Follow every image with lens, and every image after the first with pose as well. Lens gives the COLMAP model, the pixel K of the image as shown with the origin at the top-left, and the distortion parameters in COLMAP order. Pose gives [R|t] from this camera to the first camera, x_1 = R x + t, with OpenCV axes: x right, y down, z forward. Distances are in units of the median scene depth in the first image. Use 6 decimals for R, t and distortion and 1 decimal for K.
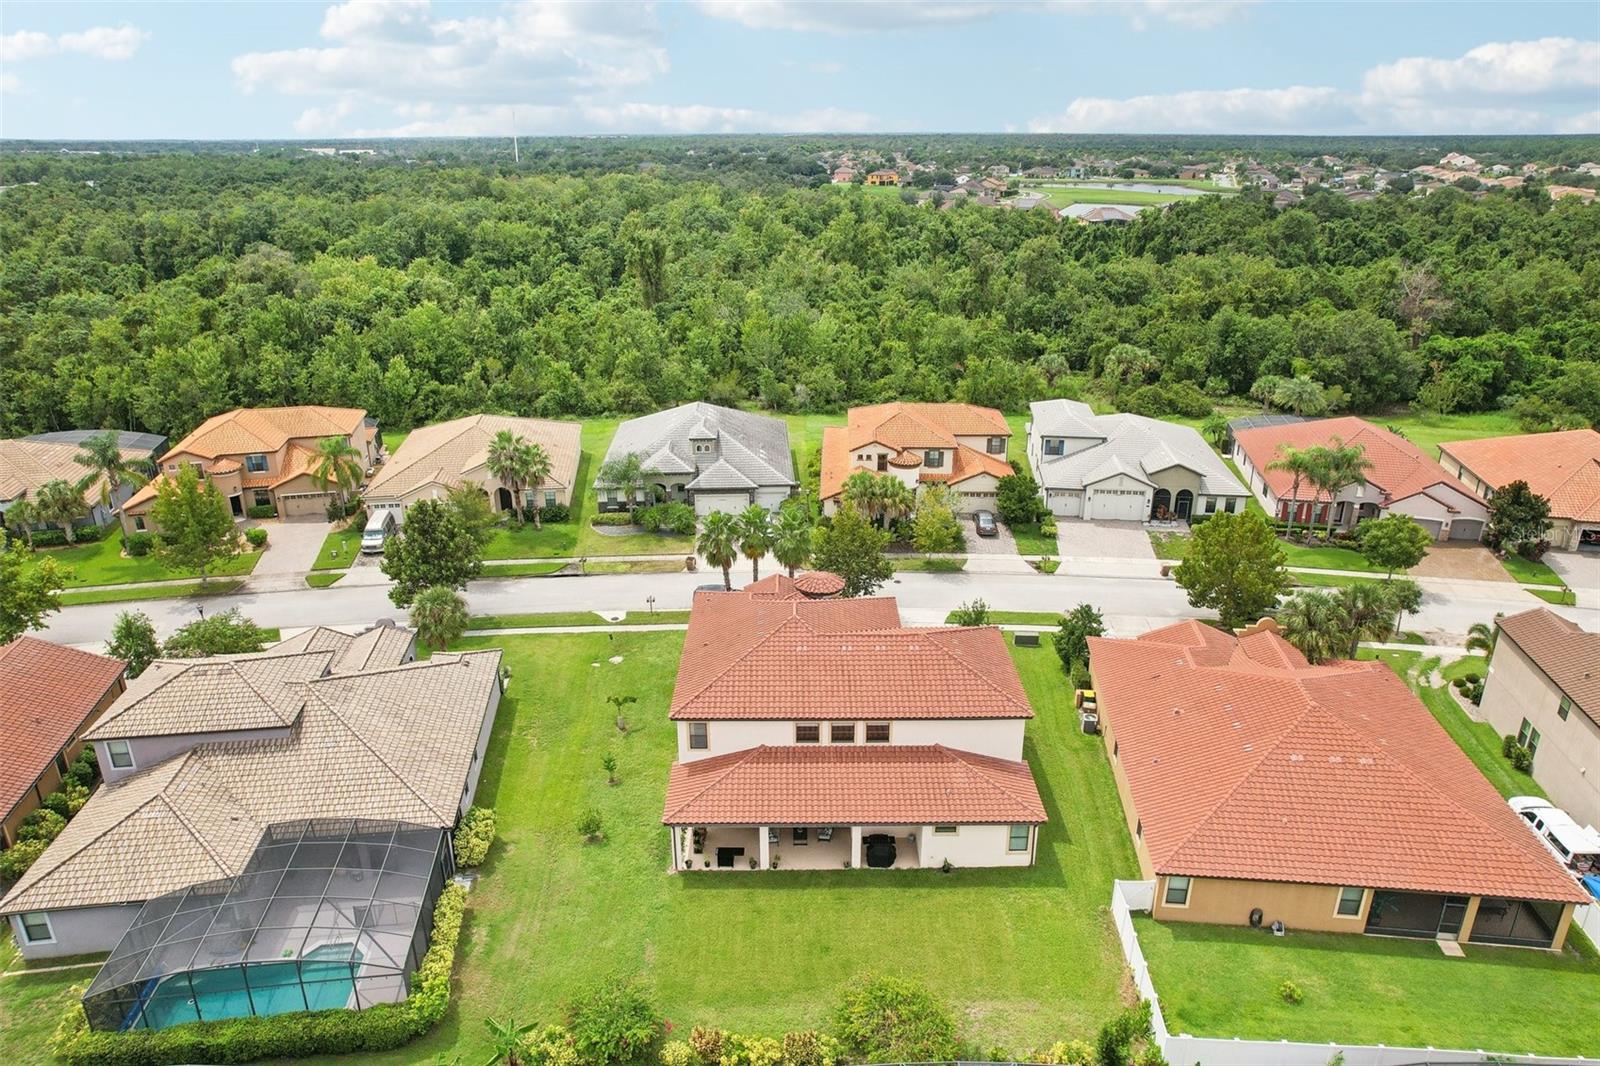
lens RADIAL K [[1070.4, 0, 821.1], [0, 1070.4, 531.9], [0, 0, 1]] dist [-0.057920, 0.038313]
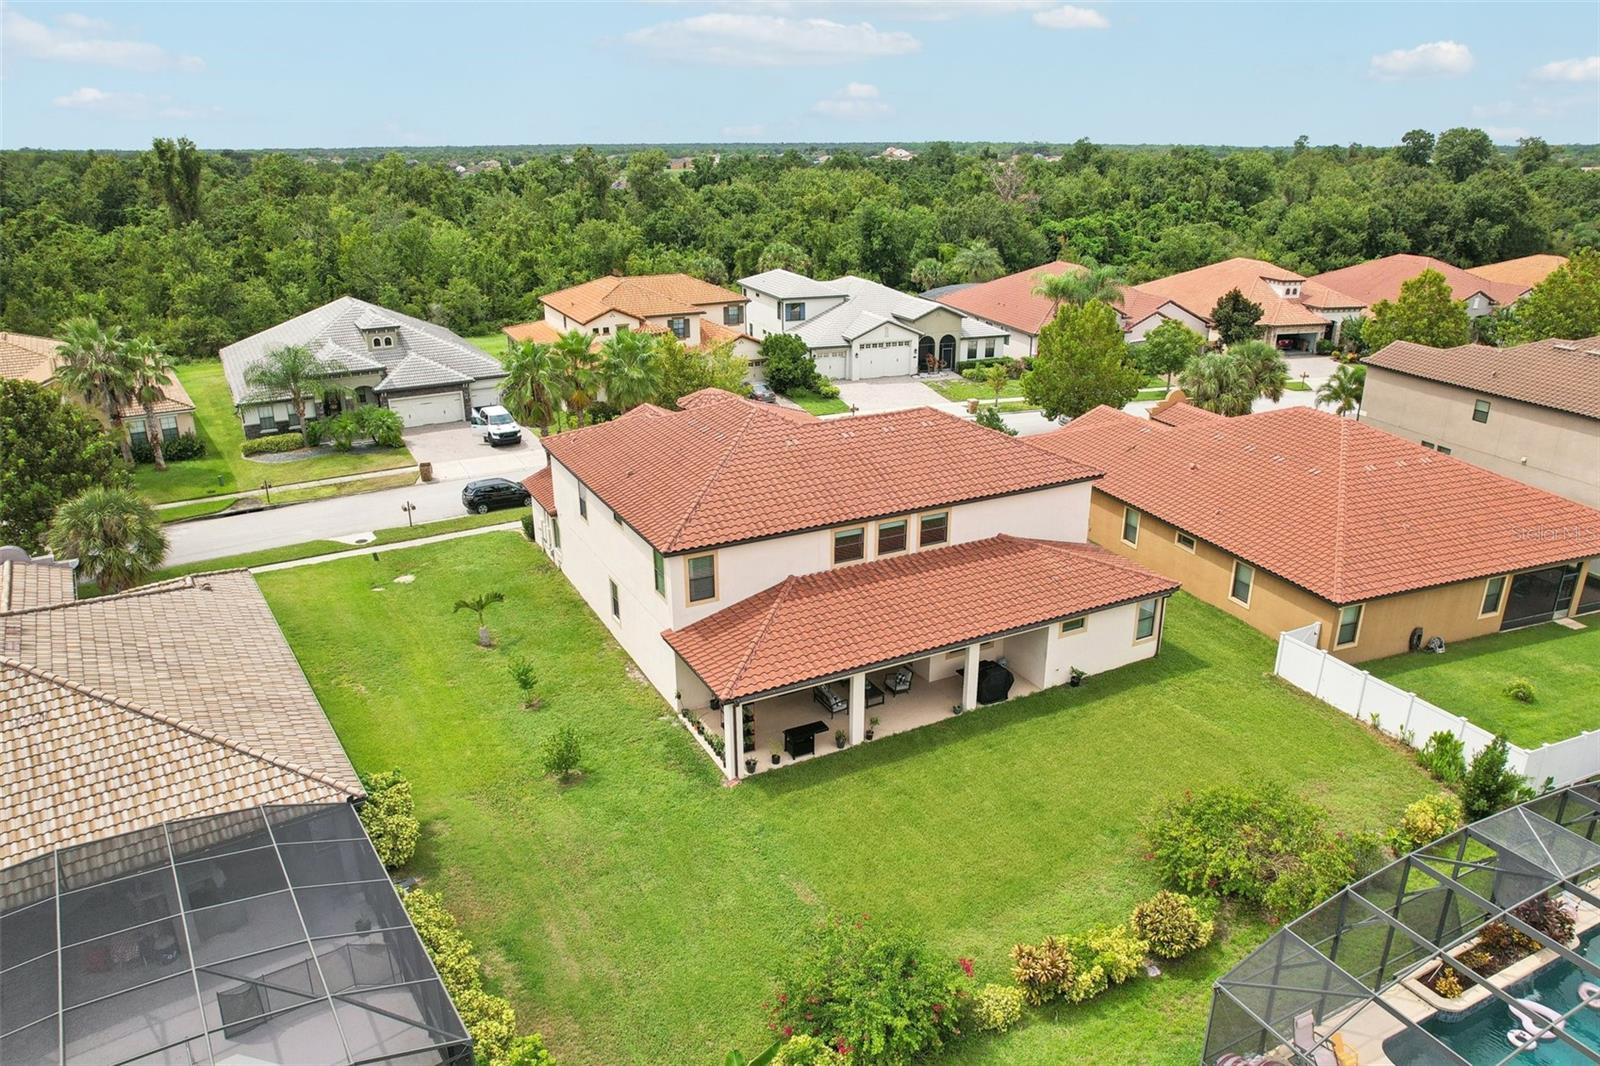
lens RADIAL K [[1070.4, 0, 821.1], [0, 1070.4, 531.9], [0, 0, 1]] dist [-0.057920, 0.038313]
pose [[0.889577, -0.162064, 0.427069, -0.219340], [0.169489, 0.985311, 0.020862, 0.110812], [-0.424177, 0.053825, 0.903978, 0.263177]]
